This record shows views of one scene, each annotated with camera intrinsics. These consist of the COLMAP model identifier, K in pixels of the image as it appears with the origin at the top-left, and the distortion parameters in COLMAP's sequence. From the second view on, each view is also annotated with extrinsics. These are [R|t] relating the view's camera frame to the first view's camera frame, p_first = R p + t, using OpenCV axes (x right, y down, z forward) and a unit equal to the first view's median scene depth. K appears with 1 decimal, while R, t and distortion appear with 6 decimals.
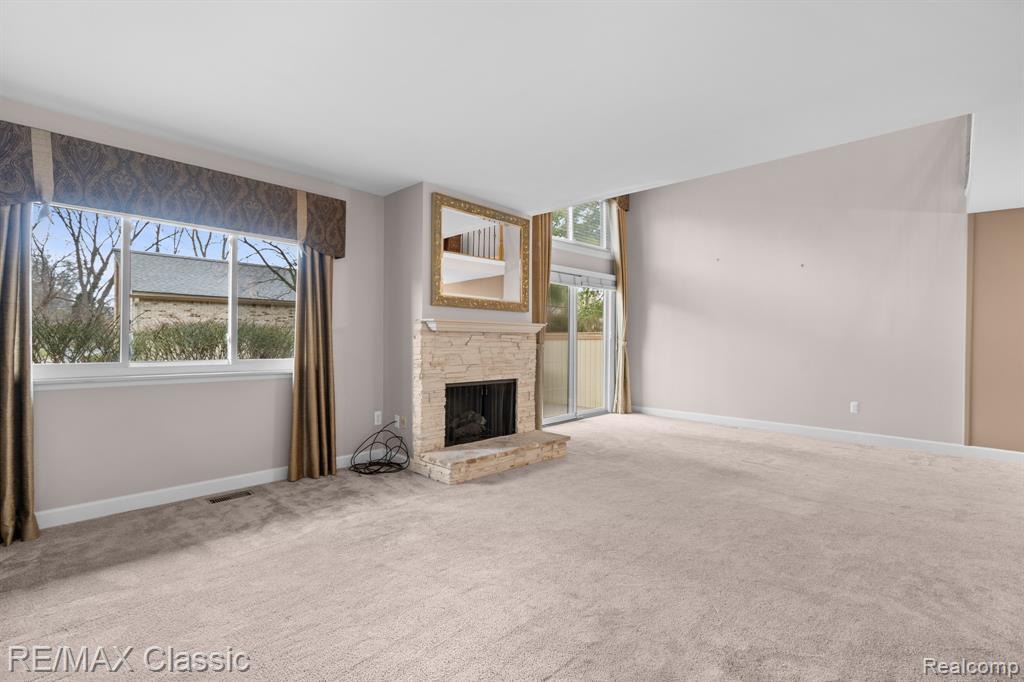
lens RADIAL K [[468.1, 0, 504.0], [0, 468.1, 344.3], [0, 0, 1]] dist [-0.007889, 0.003167]
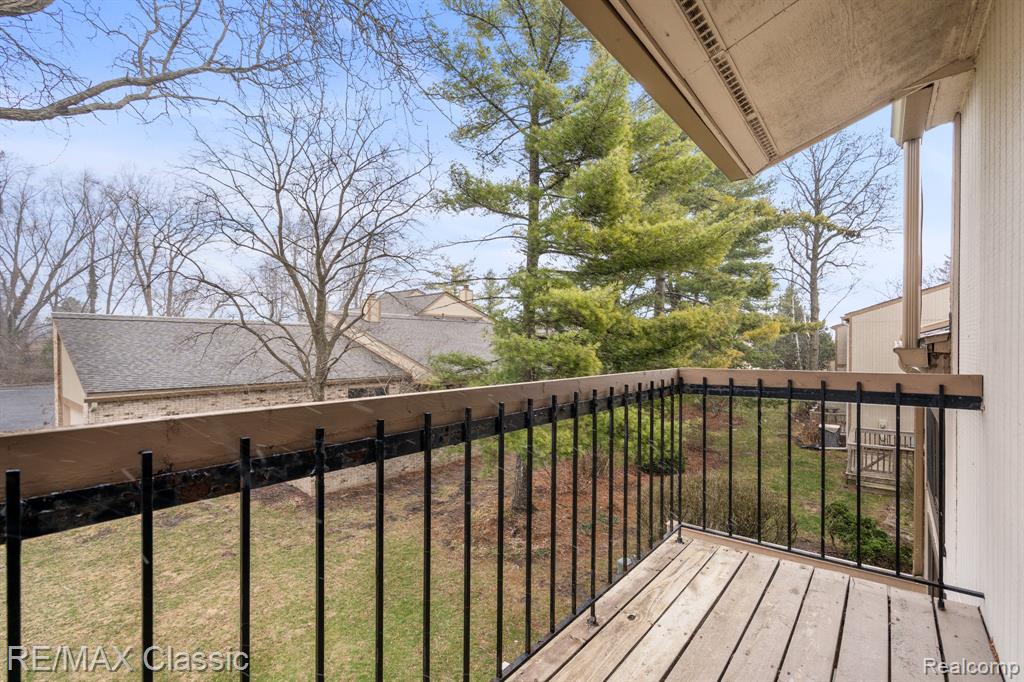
lens RADIAL K [[468.1, 0, 508.1], [0, 468.1, 349.1], [0, 0, 1]] dist [-0.007889, 0.003167]
pose [[0.995399, -0.020047, 0.093691, -0.744296], [0.020490, 0.999783, -0.003770, -0.669204], [-0.093595, 0.005672, 0.995594, 0.728434]]
